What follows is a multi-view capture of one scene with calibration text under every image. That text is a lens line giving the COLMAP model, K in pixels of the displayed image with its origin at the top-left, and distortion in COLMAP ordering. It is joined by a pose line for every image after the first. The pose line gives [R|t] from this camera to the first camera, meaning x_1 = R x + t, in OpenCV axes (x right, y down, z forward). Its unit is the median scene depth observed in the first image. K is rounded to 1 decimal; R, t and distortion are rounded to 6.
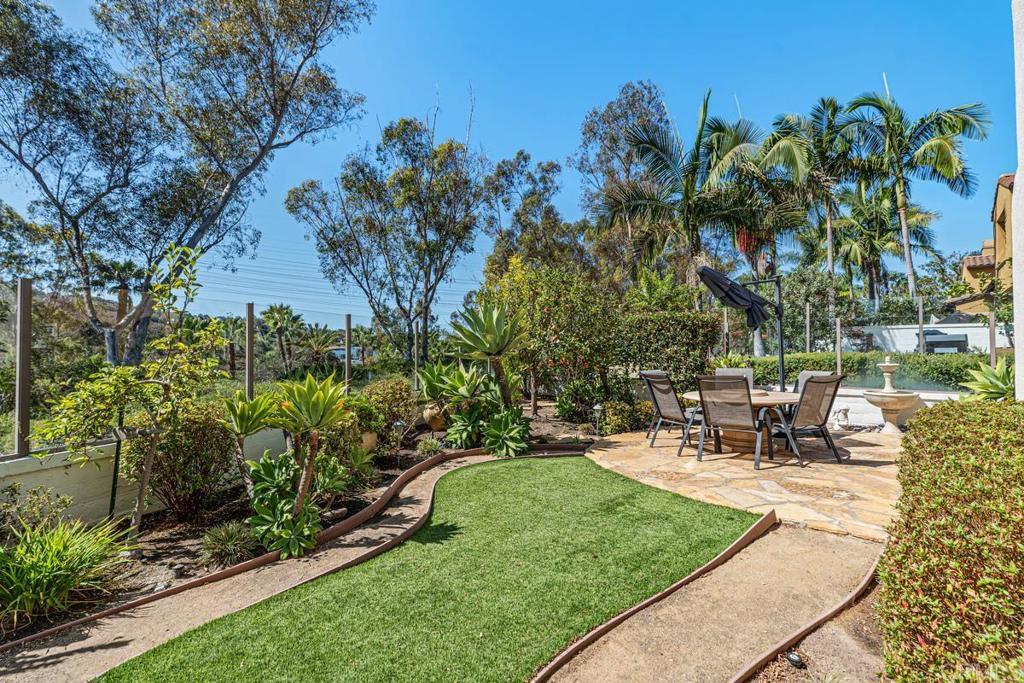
lens RADIAL K [[466.3, 0, 501.3], [0, 466.3, 342.0], [0, 0, 1]] dist [0.003119, -0.001800]
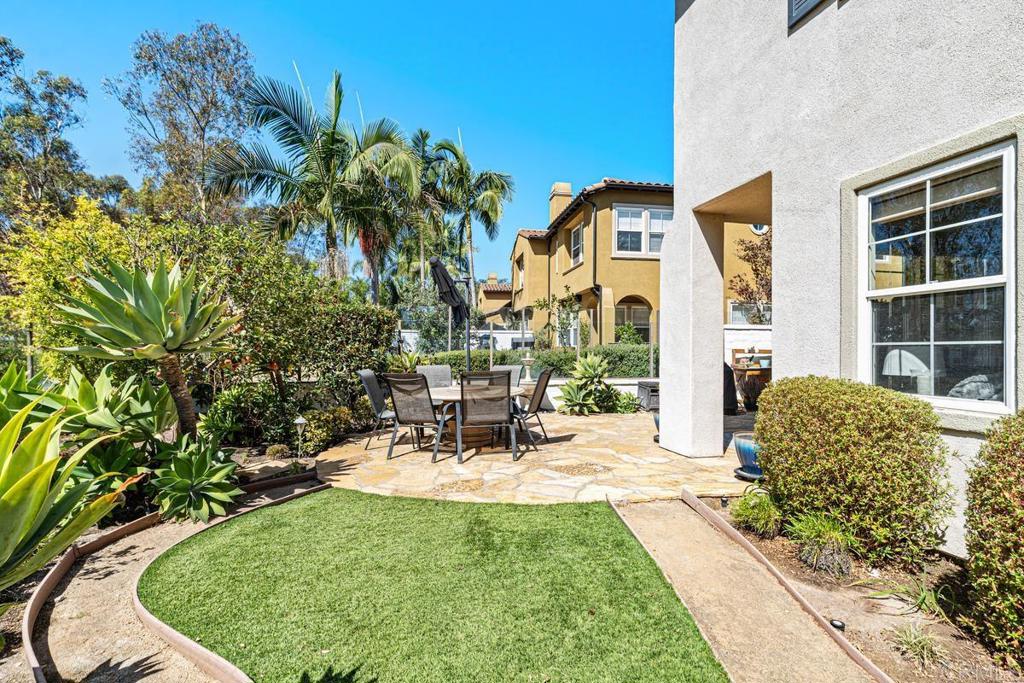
lens RADIAL K [[466.3, 0, 512.4], [0, 466.3, 349.4], [0, 0, 1]] dist [0.003119, -0.001800]
pose [[0.612504, 0.001902, 0.790466, -0.099415], [-0.014525, 0.999855, 0.008849, 0.005690], [-0.790334, -0.016902, 0.612443, 0.133397]]
